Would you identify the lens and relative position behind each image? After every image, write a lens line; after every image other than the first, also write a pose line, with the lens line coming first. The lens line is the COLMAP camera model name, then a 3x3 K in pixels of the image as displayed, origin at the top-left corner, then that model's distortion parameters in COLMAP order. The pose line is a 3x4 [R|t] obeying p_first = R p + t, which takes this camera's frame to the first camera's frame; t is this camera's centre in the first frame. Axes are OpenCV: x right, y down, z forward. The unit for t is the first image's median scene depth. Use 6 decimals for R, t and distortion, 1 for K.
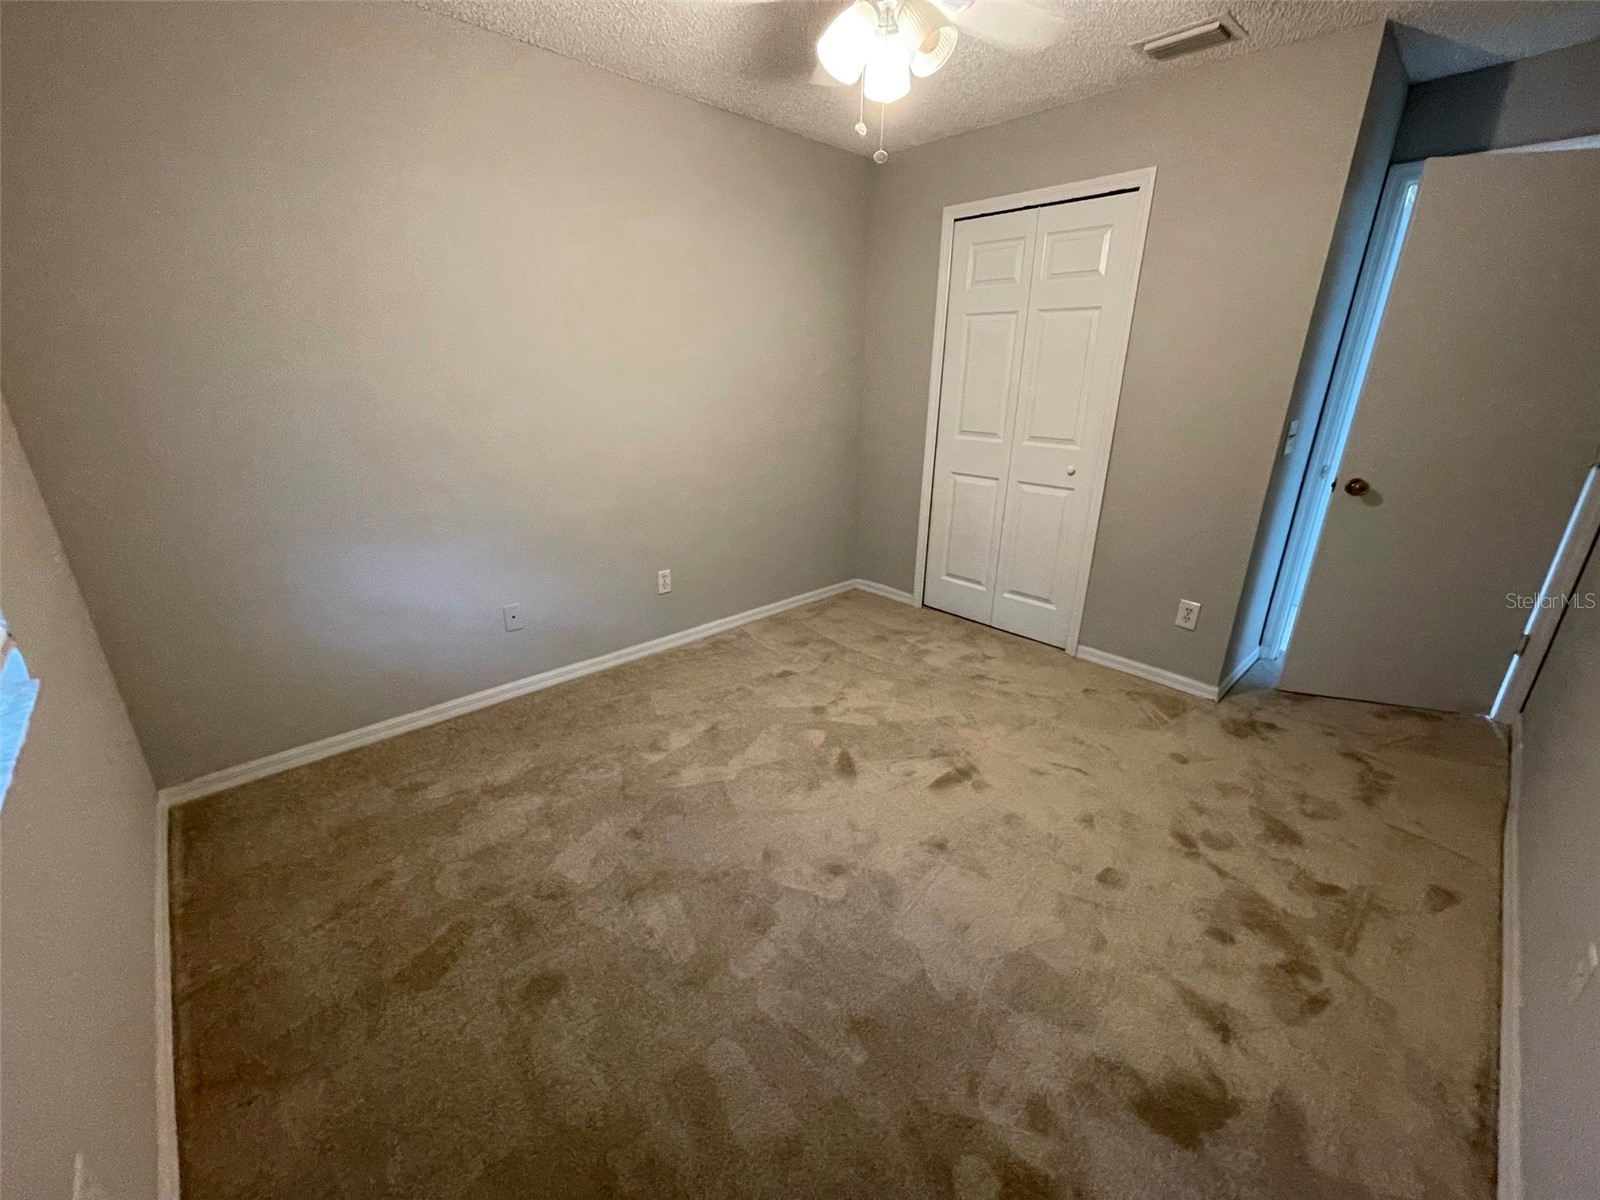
lens RADIAL K [[643.7, 0, 794.7], [0, 643.7, 595.5], [0, 0, 1]] dist [0.001046, -0.000574]
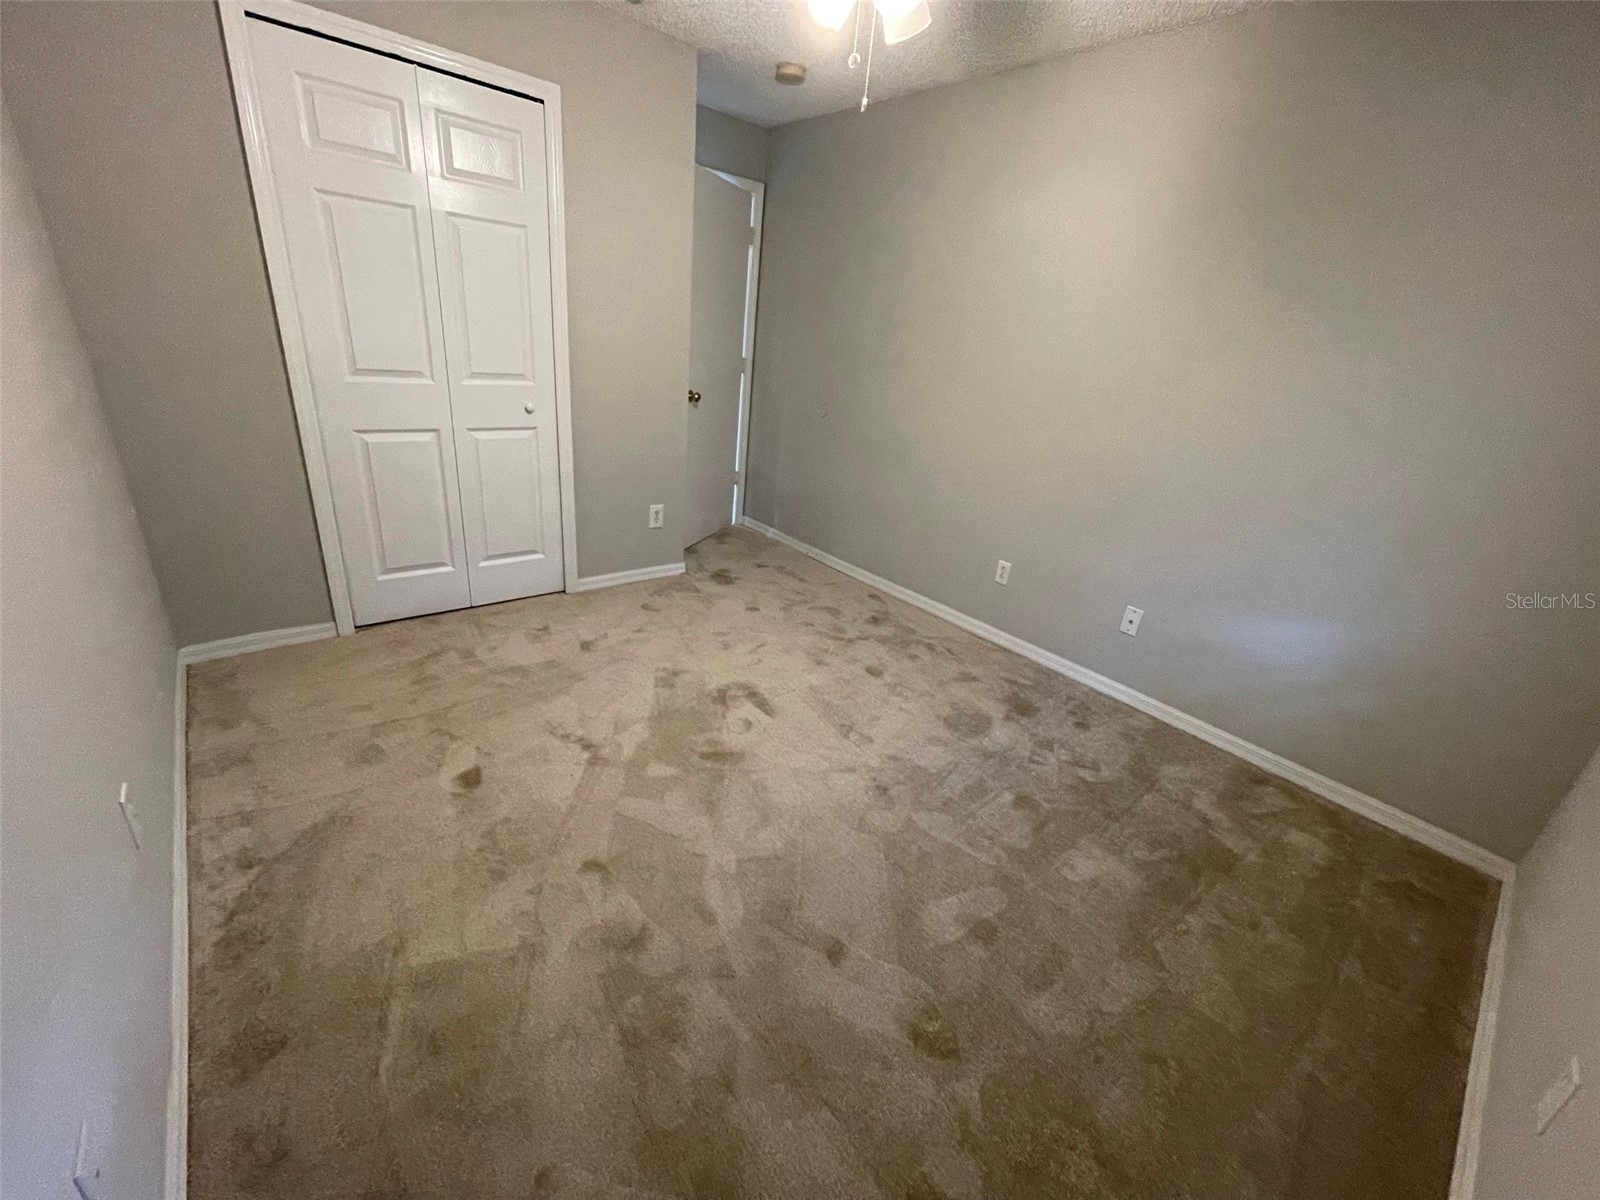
lens RADIAL K [[643.7, 0, 794.4], [0, 643.7, 600.1], [0, 0, 1]] dist [0.001046, -0.000574]
pose [[0.047738, -0.388019, 0.920414, -0.567093], [0.240294, 0.898865, 0.366471, -0.213474], [-0.969526, 0.203676, 0.136148, 0.613872]]
